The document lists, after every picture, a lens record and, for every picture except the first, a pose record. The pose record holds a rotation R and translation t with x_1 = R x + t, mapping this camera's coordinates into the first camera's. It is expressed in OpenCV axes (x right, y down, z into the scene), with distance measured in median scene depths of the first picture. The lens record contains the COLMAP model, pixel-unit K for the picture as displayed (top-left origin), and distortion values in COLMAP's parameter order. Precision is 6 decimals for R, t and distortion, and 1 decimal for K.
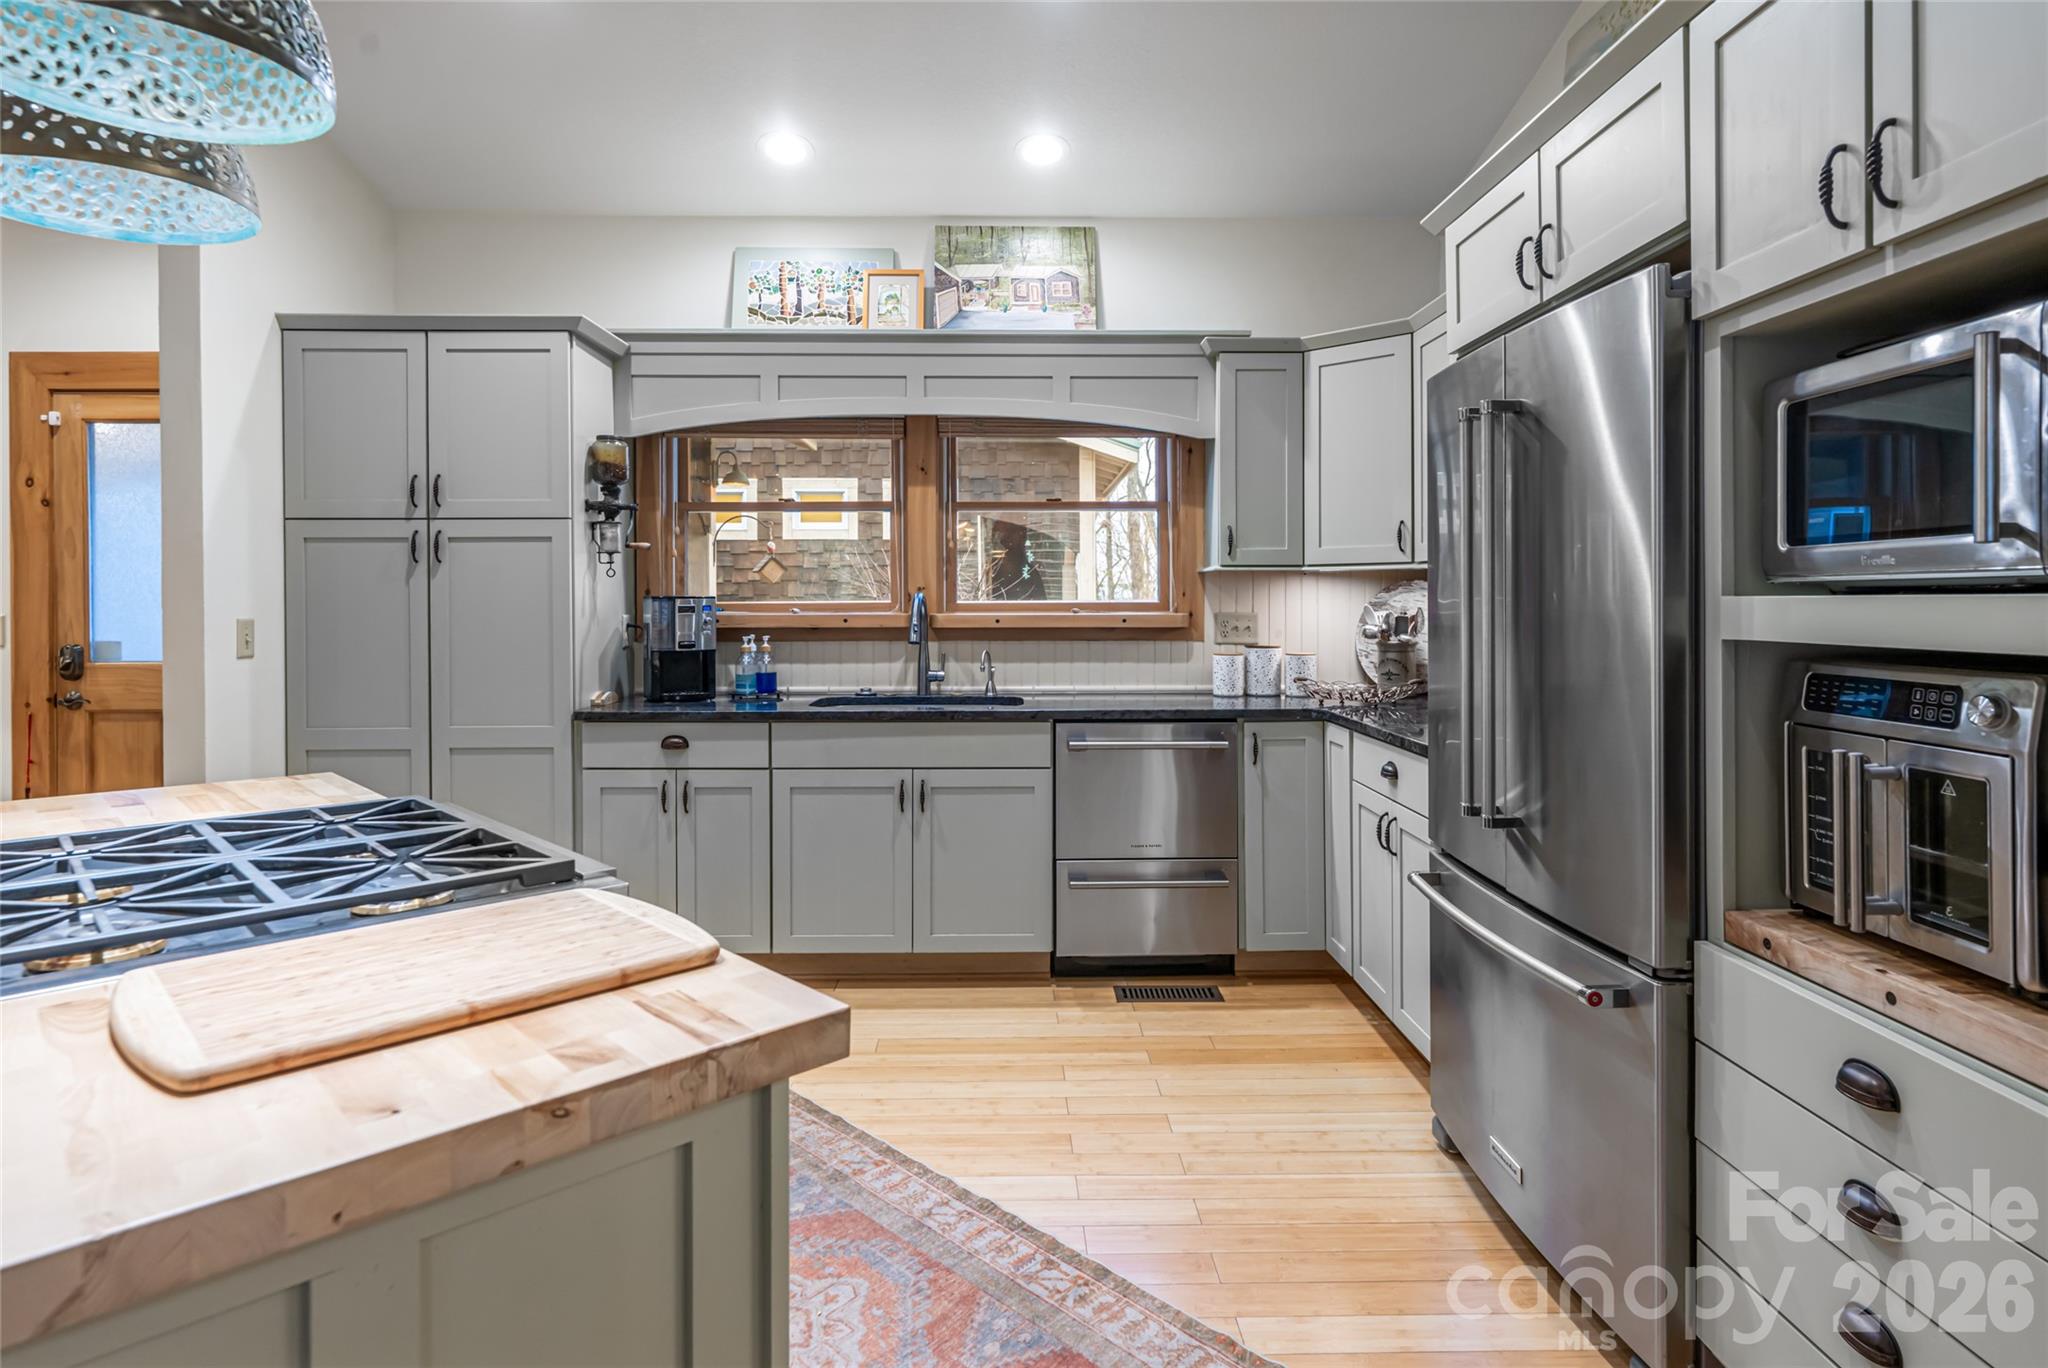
lens RADIAL K [[1097.9, 0, 1022.5], [0, 1097.9, 612.2], [0, 0, 1]] dist [-0.007276, -0.000066]
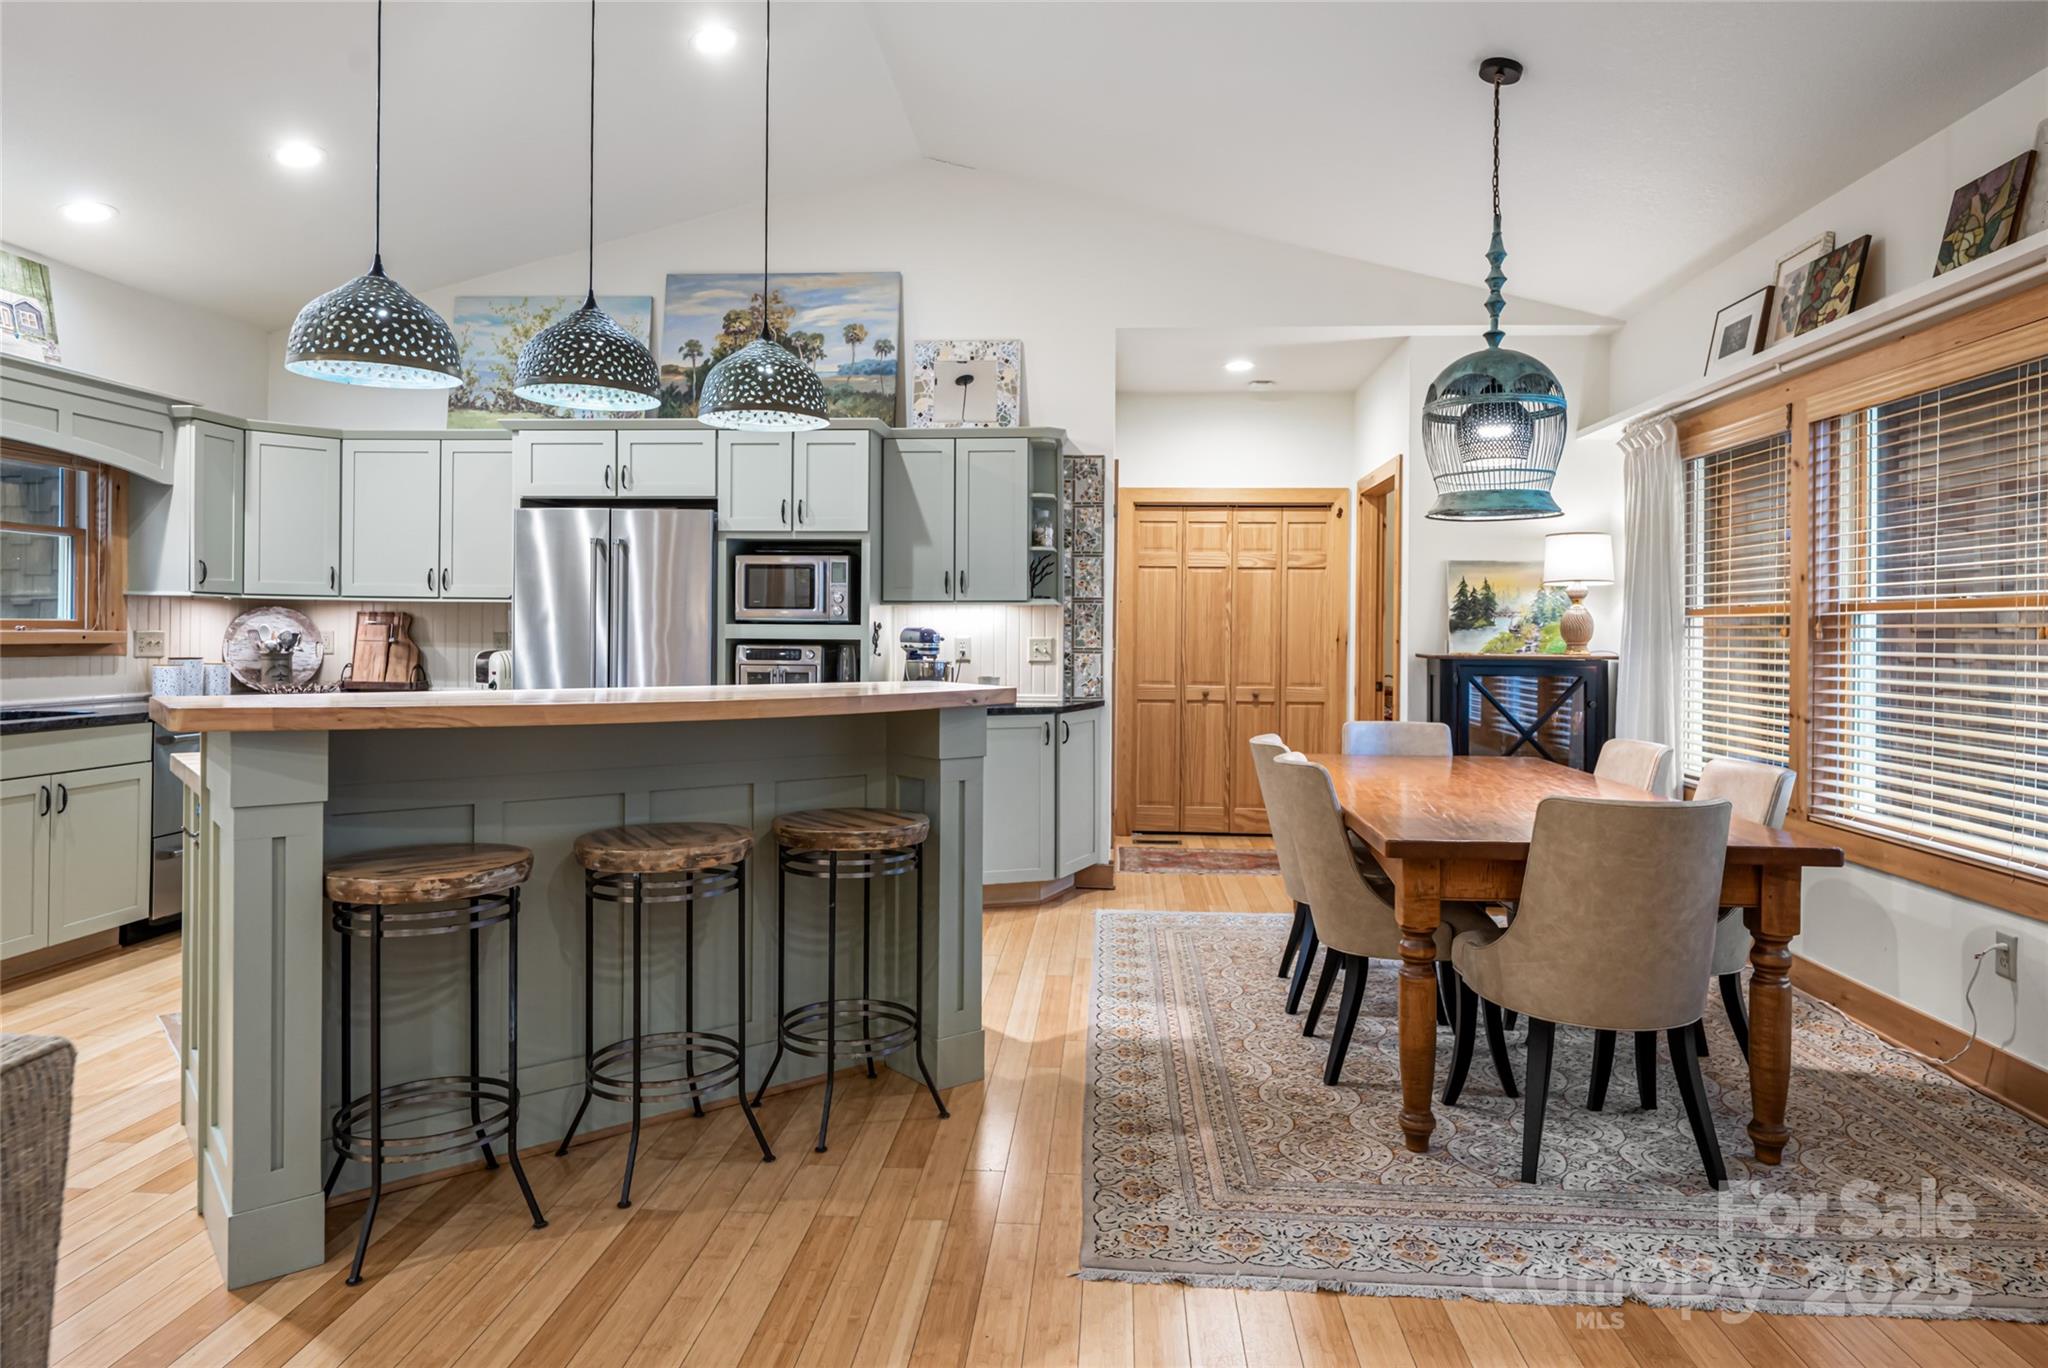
lens RADIAL K [[1237.4, 0, 1047.5], [0, 1237.4, 635.2], [0, 0, 1]] dist [-0.007364, -0.000259]
pose [[0.074722, 0.000582, 0.997204, -1.065884], [0.000922, 0.999999, -0.000652, 0.007190], [-0.997204, 0.000969, 0.074722, -0.054210]]
